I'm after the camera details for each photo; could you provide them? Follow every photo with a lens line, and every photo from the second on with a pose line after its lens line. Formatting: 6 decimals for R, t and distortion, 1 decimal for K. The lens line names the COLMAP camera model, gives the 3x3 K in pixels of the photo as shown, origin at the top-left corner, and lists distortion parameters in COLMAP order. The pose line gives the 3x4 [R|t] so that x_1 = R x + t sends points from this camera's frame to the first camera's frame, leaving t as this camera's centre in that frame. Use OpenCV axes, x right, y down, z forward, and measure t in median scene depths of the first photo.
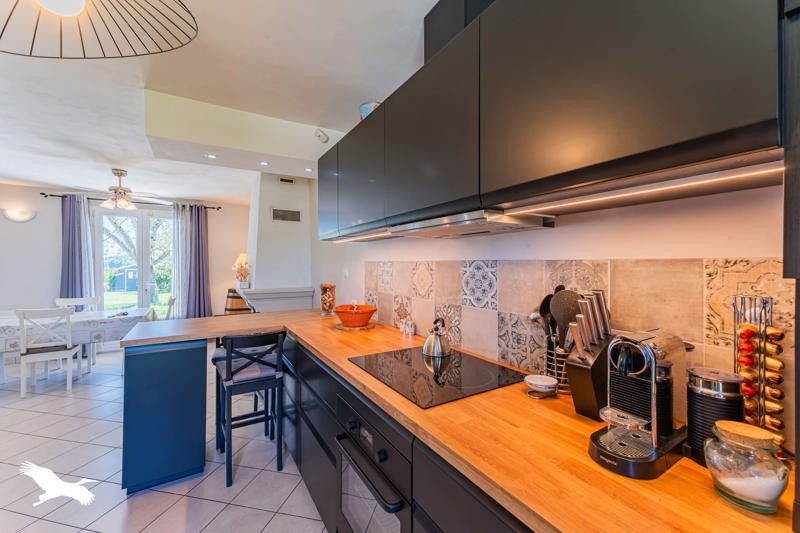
lens RADIAL K [[313.5, 0, 401.0], [0, 313.5, 264.3], [0, 0, 1]] dist [0.000633, 0.000084]
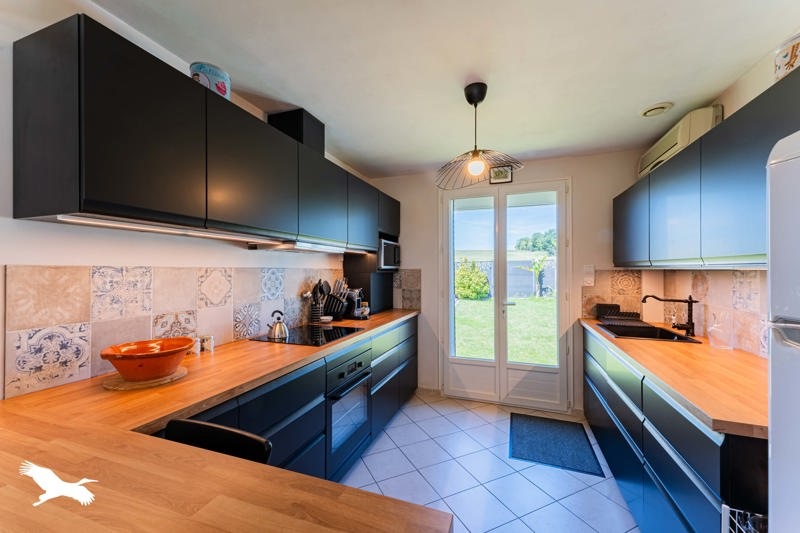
lens RADIAL K [[313.5, 0, 402.0], [0, 313.5, 268.7], [0, 0, 1]] dist [0.000633, 0.000084]
pose [[-0.611737, 0.002223, 0.791058, -1.229719], [0.000326, 0.999997, -0.002558, -0.005007], [-0.791061, -0.001307, -0.611736, 1.351991]]
